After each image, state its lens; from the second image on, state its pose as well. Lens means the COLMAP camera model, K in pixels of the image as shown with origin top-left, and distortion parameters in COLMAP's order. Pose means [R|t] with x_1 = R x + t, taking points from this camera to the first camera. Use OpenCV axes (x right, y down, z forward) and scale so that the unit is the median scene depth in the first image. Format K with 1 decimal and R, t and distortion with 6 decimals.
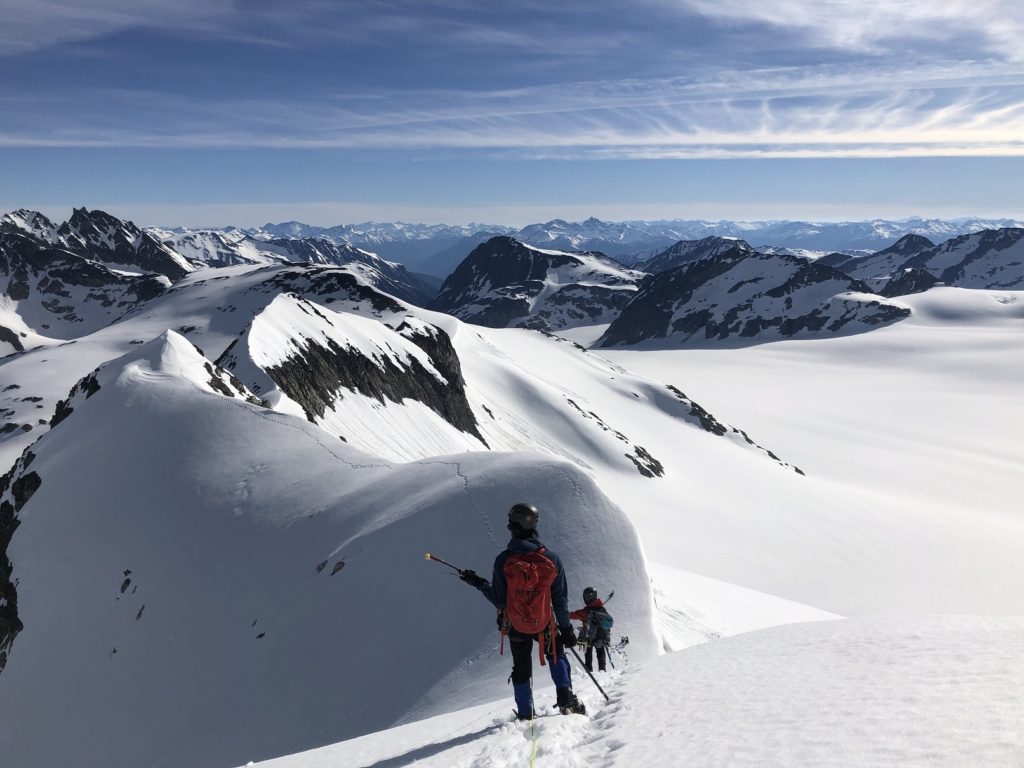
lens RADIAL K [[820.7, 0, 498.5], [0, 820.7, 385.0], [0, 0, 1]] dist [0.059046, -0.053702]
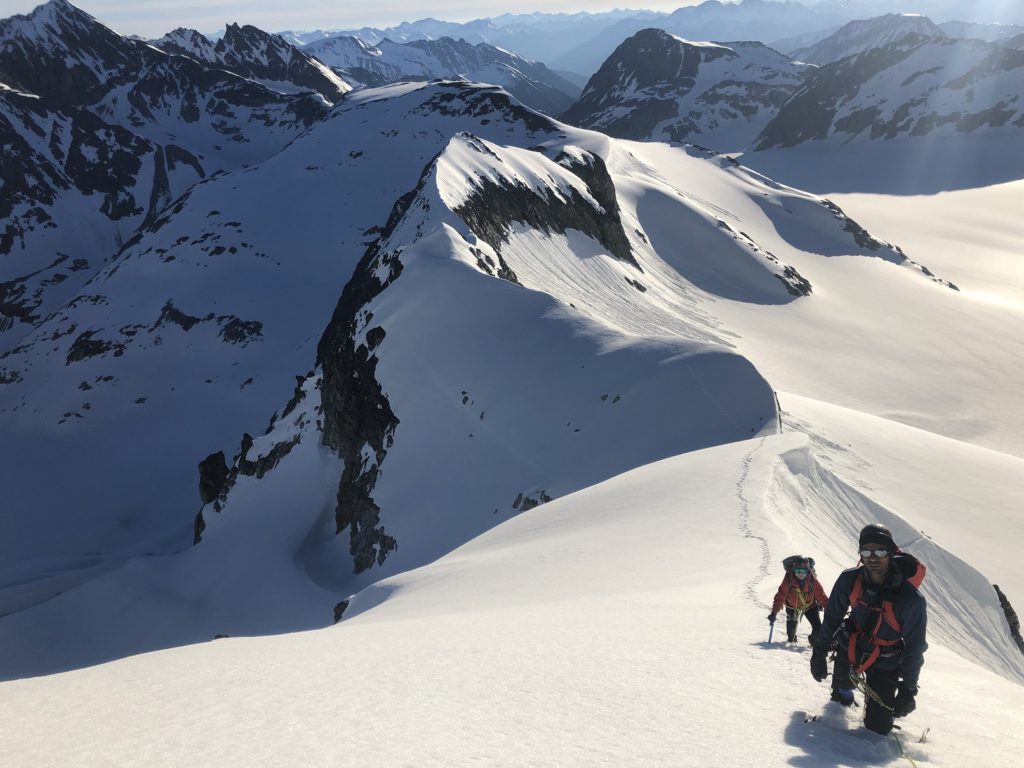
lens RADIAL K [[825.1, 0, 513.1], [0, 825.1, 377.4], [0, 0, 1]] dist [0.024364, -0.006391]
pose [[0.988456, 0.014294, -0.150834, -0.008854], [0.019515, 0.975236, 0.220303, -0.018264], [0.150248, -0.220704, 0.963699, -0.063604]]
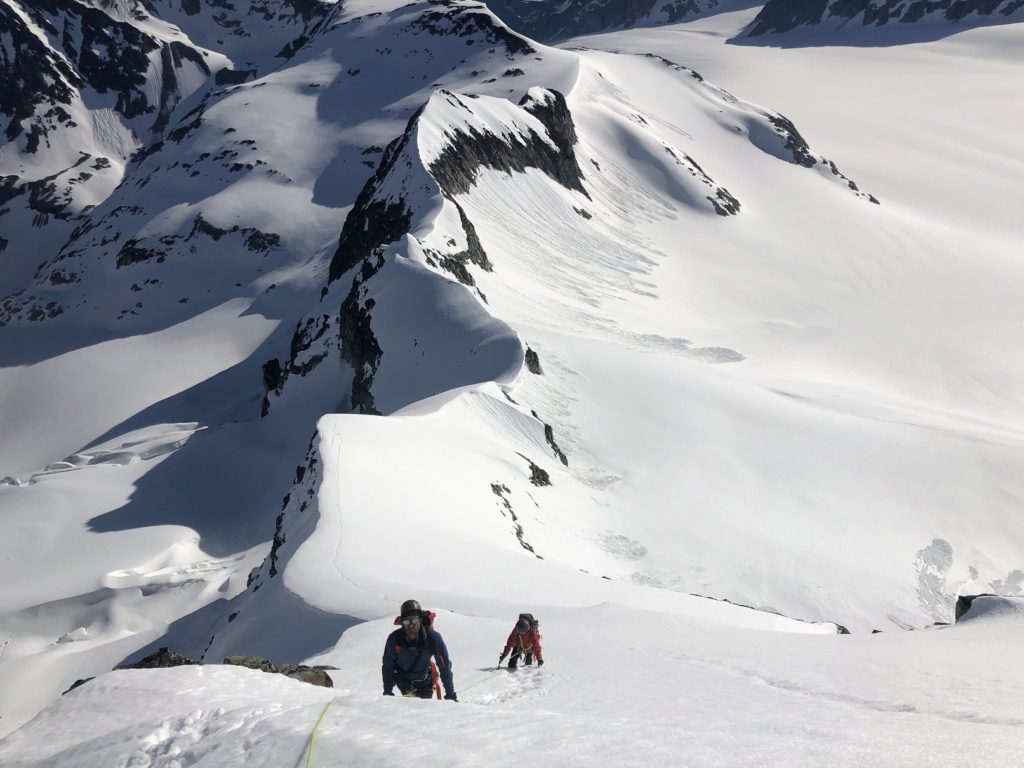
lens RADIAL K [[820.7, 0, 498.5], [0, 820.7, 385.0], [0, 0, 1]] dist [0.059046, -0.053702]
pose [[0.984750, 0.040843, -0.169112, 0.046288], [0.024903, 0.928950, 0.369367, -0.083445], [0.172182, -0.367946, 0.913766, -0.208017]]
